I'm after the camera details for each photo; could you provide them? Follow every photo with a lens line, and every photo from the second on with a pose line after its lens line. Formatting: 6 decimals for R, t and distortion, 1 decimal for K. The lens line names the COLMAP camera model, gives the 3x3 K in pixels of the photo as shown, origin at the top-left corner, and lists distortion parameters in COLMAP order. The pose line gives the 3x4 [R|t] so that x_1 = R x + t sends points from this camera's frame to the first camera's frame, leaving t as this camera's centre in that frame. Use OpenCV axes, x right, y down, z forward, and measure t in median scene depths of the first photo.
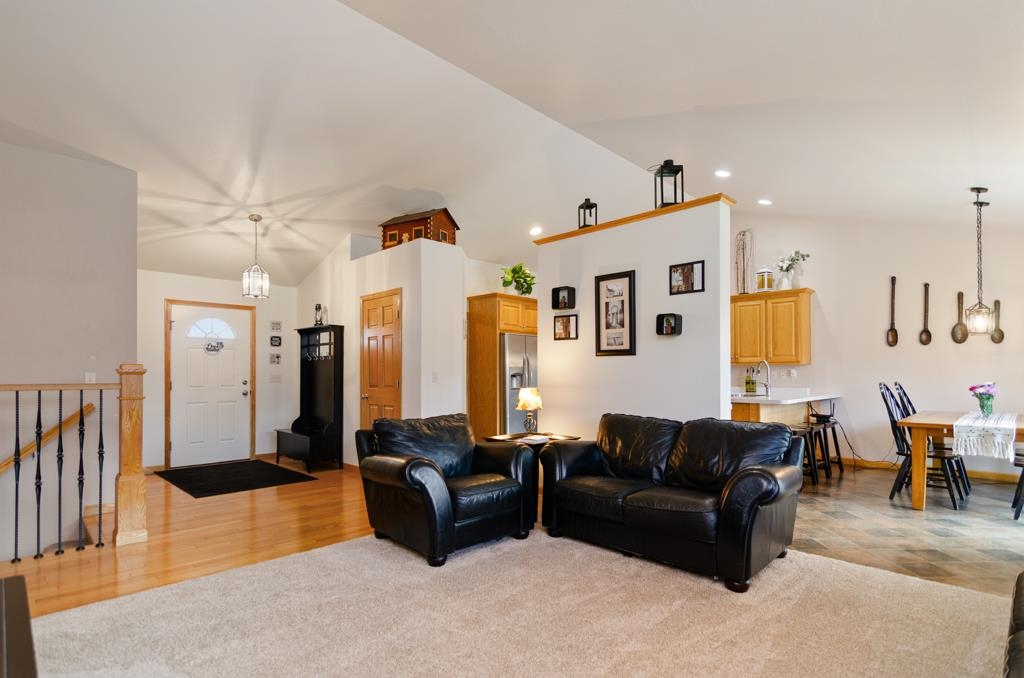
lens RADIAL K [[510.4, 0, 513.2], [0, 510.4, 368.5], [0, 0, 1]] dist [-0.000100, -0.000139]
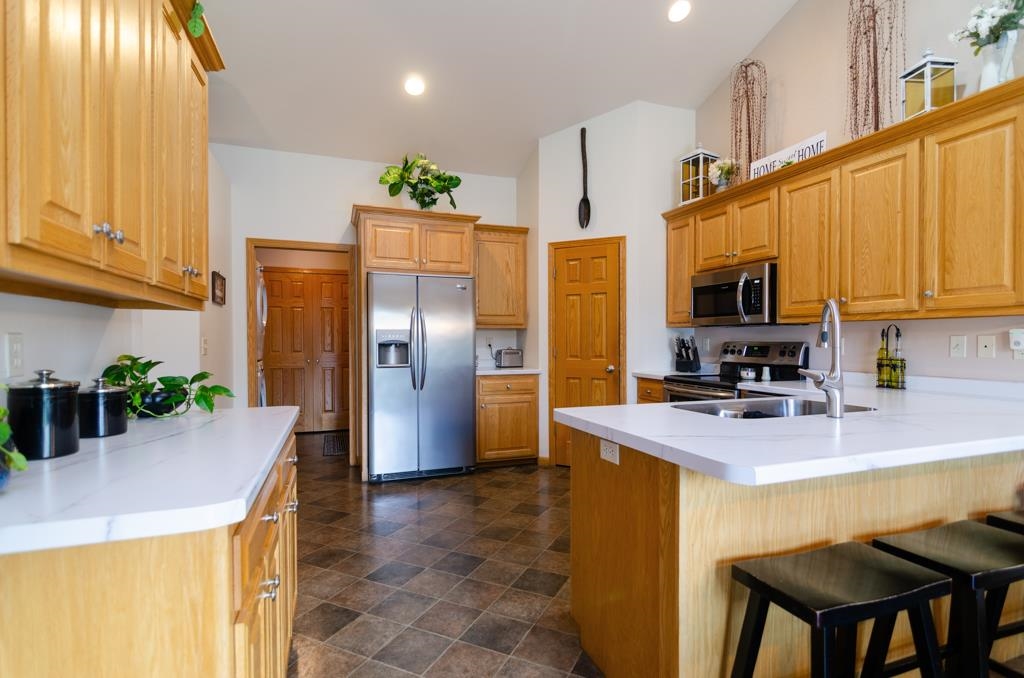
lens RADIAL K [[498.6, 0, 517.8], [0, 498.6, 346.0], [0, 0, 1]] dist [-0.000115, -0.000597]
pose [[0.907111, 0.005669, -0.420854, 0.389768], [0.002986, 0.999797, 0.019904, 0.005268], [0.420882, -0.019312, 0.906910, 0.561859]]
